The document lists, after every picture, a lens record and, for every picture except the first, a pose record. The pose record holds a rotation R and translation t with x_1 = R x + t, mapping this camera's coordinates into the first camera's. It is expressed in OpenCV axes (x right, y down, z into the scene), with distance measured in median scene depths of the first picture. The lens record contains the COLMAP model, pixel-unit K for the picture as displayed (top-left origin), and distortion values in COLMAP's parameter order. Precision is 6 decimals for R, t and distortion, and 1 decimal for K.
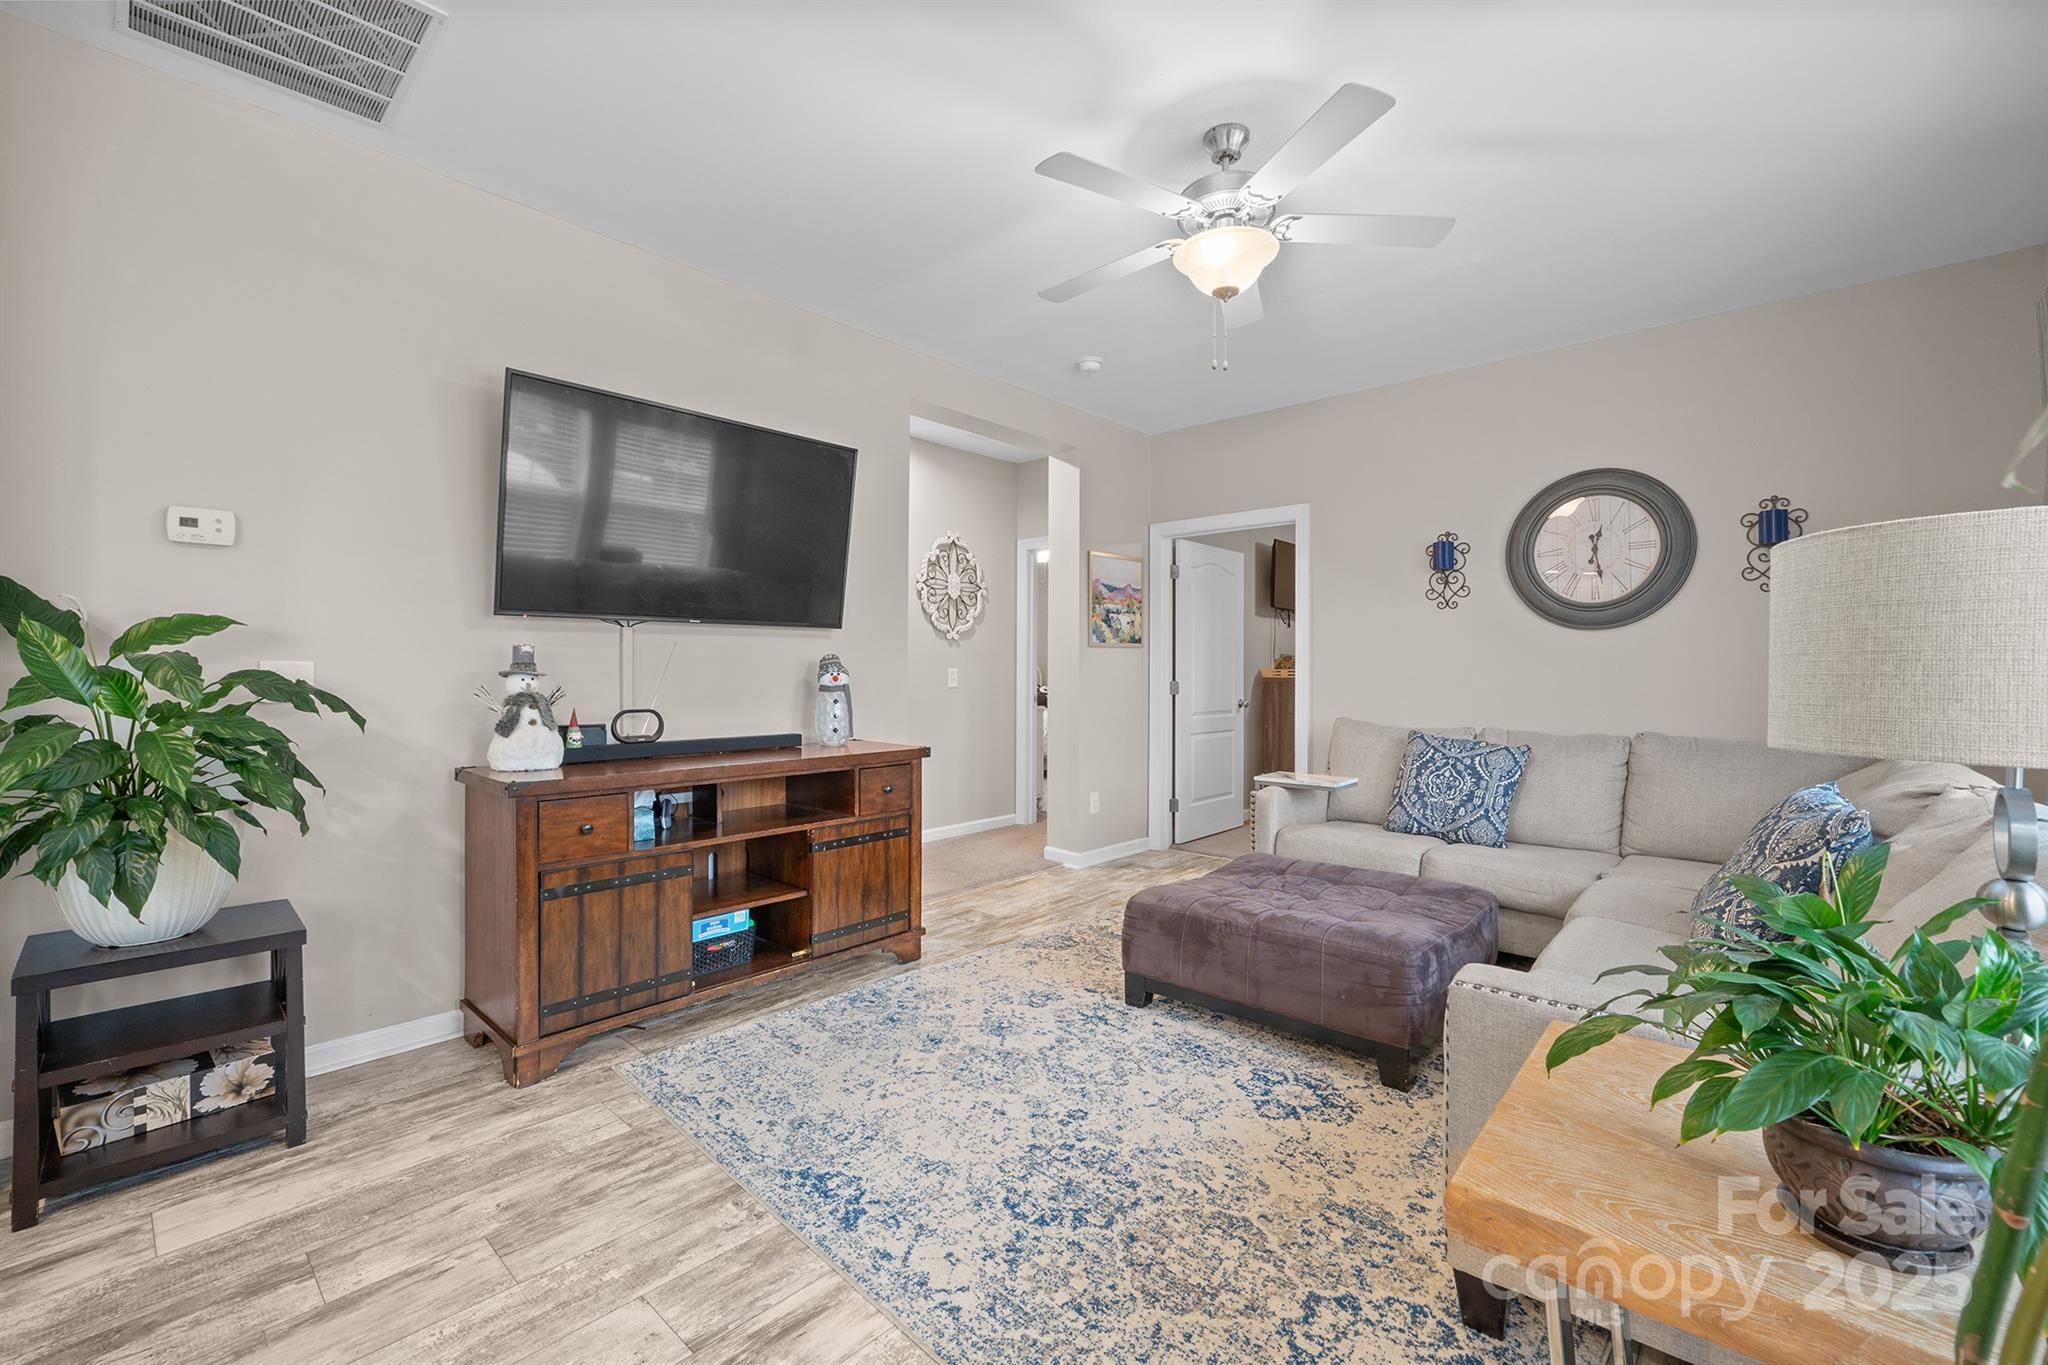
lens RADIAL K [[853.2, 0, 1030.0], [0, 853.2, 671.5], [0, 0, 1]] dist [-0.008441, -0.000354]
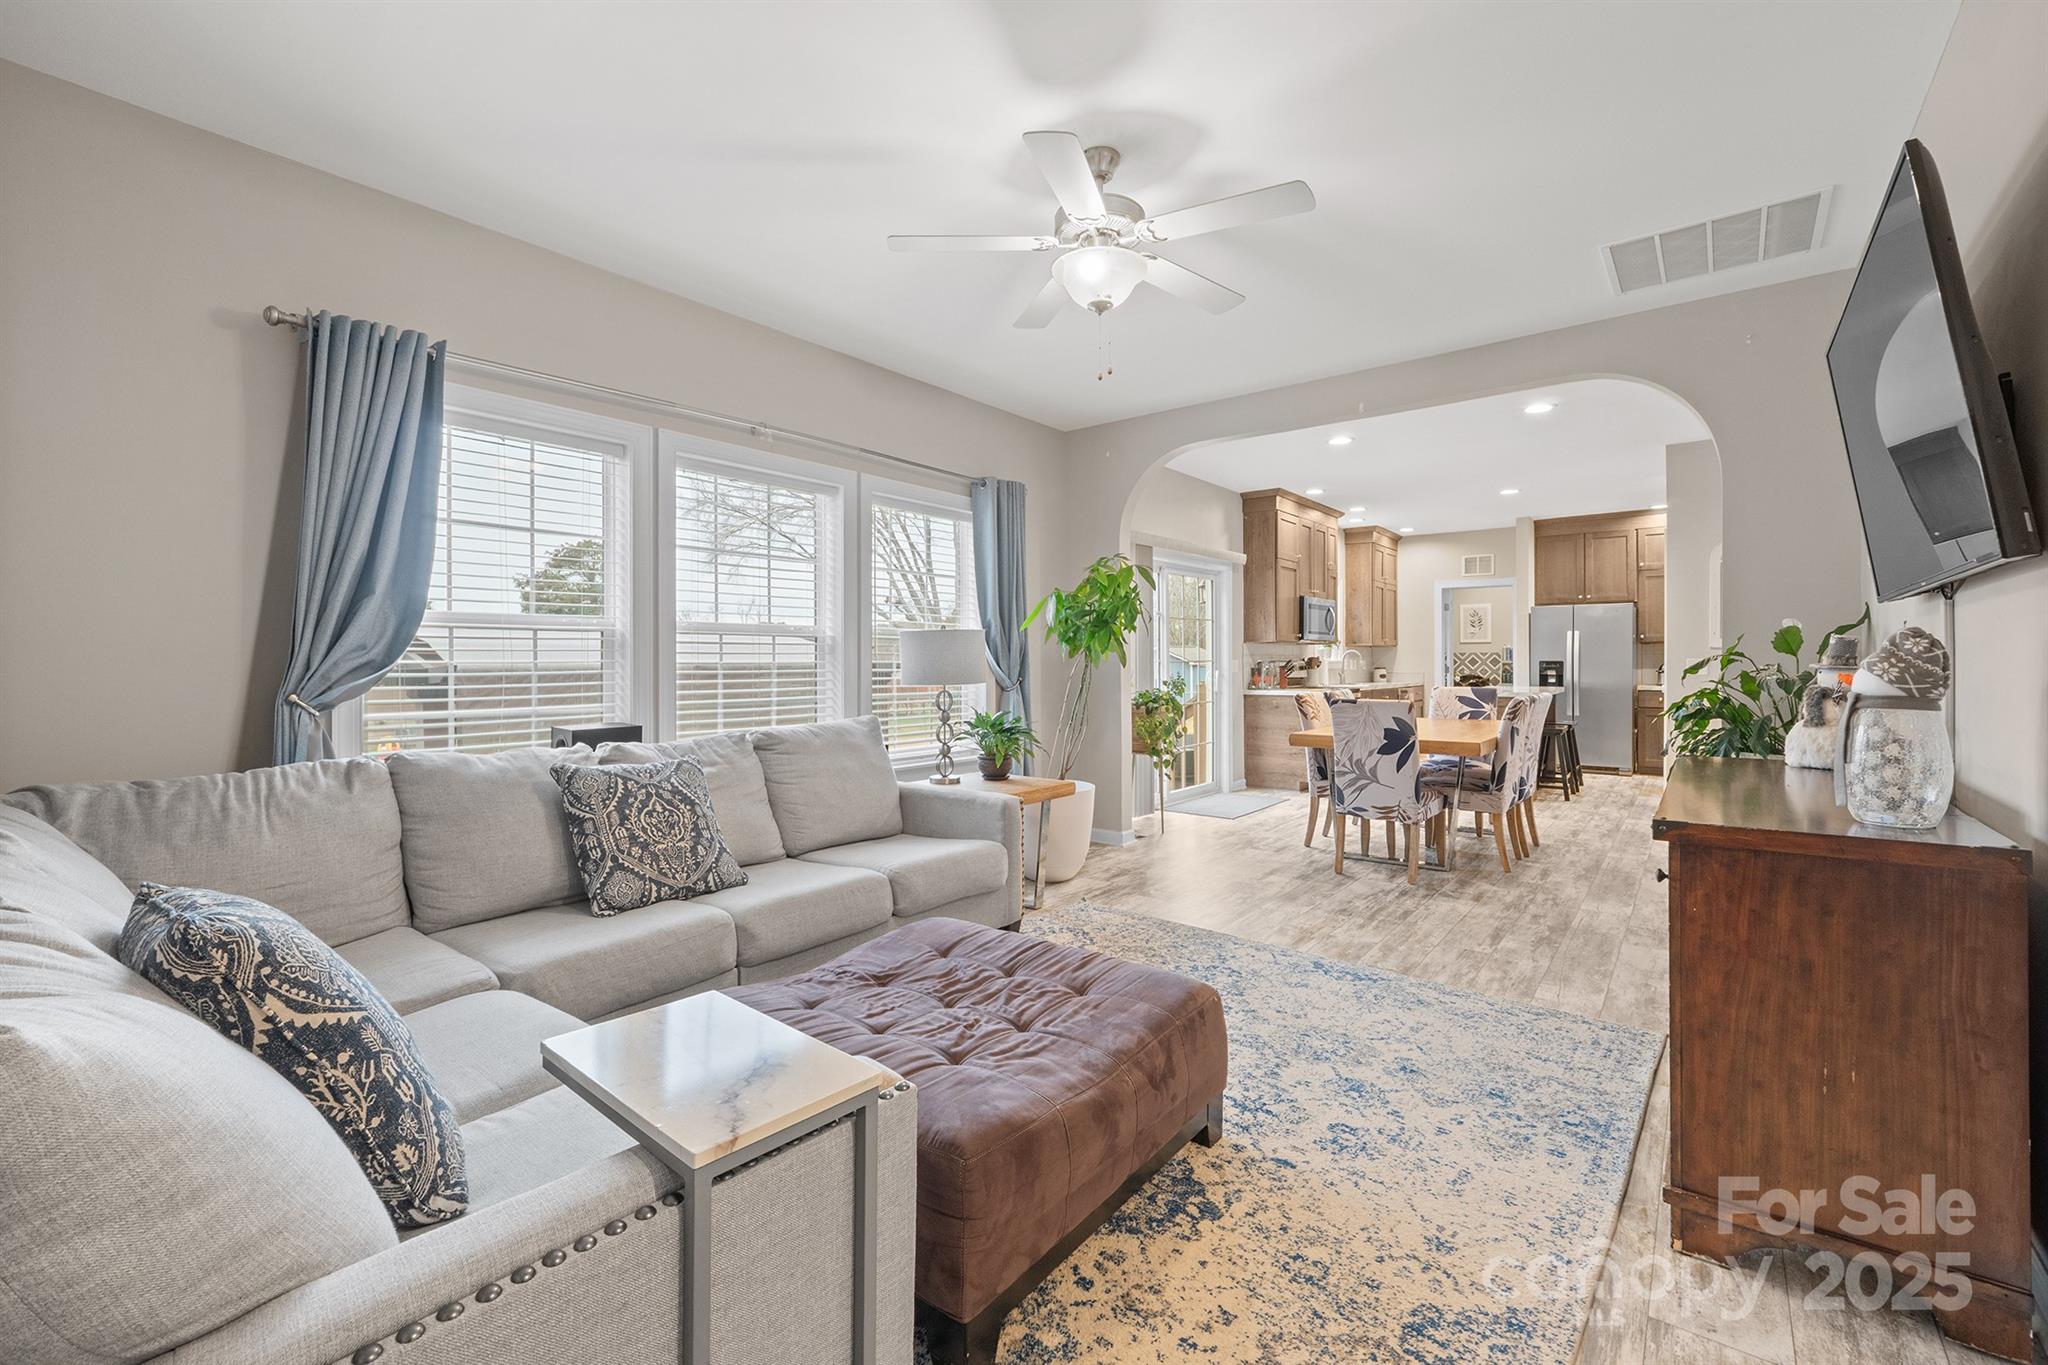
lens RADIAL K [[854.2, 0, 1029.1], [0, 854.2, 659.0], [0, 0, 1]] dist [-0.003337, -0.000215]
pose [[-0.998271, -0.000295, -0.058778, 0.322818], [-0.000107, 0.999995, -0.003204, -0.002693], [0.058779, -0.003192, -0.998266, 1.751951]]
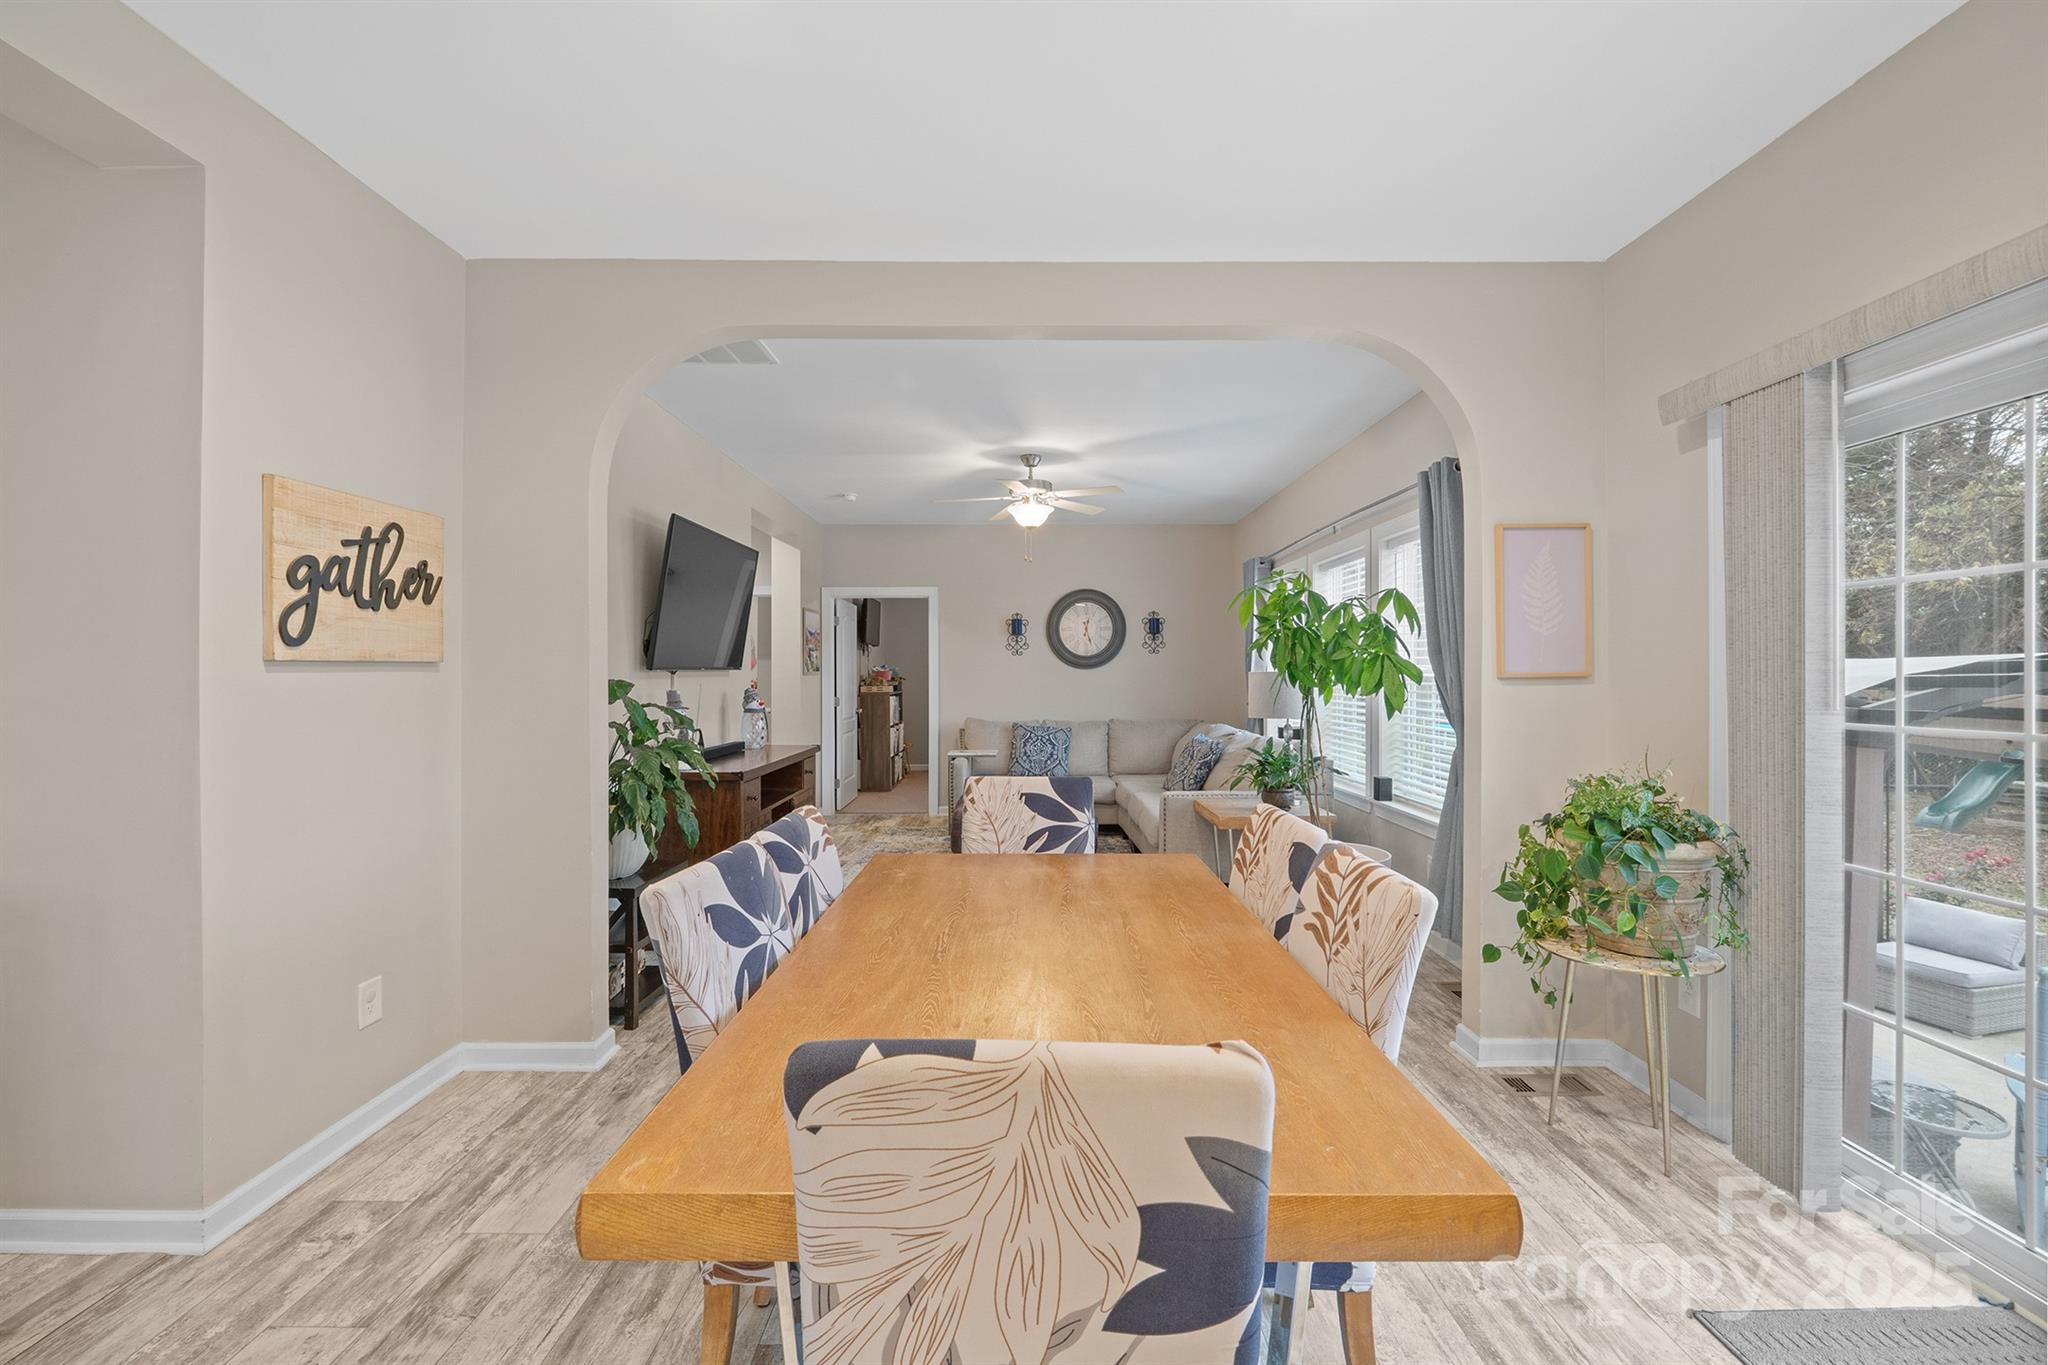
lens RADIAL K [[856.4, 0, 1028.4], [0, 856.4, 677.0], [0, 0, 1]] dist [-0.008325, -0.000054]
pose [[0.739828, -0.005746, 0.672772, -1.091351], [0.003771, 0.999983, 0.004394, -0.053818], [-0.672786, -0.000714, 0.739837, -0.554898]]
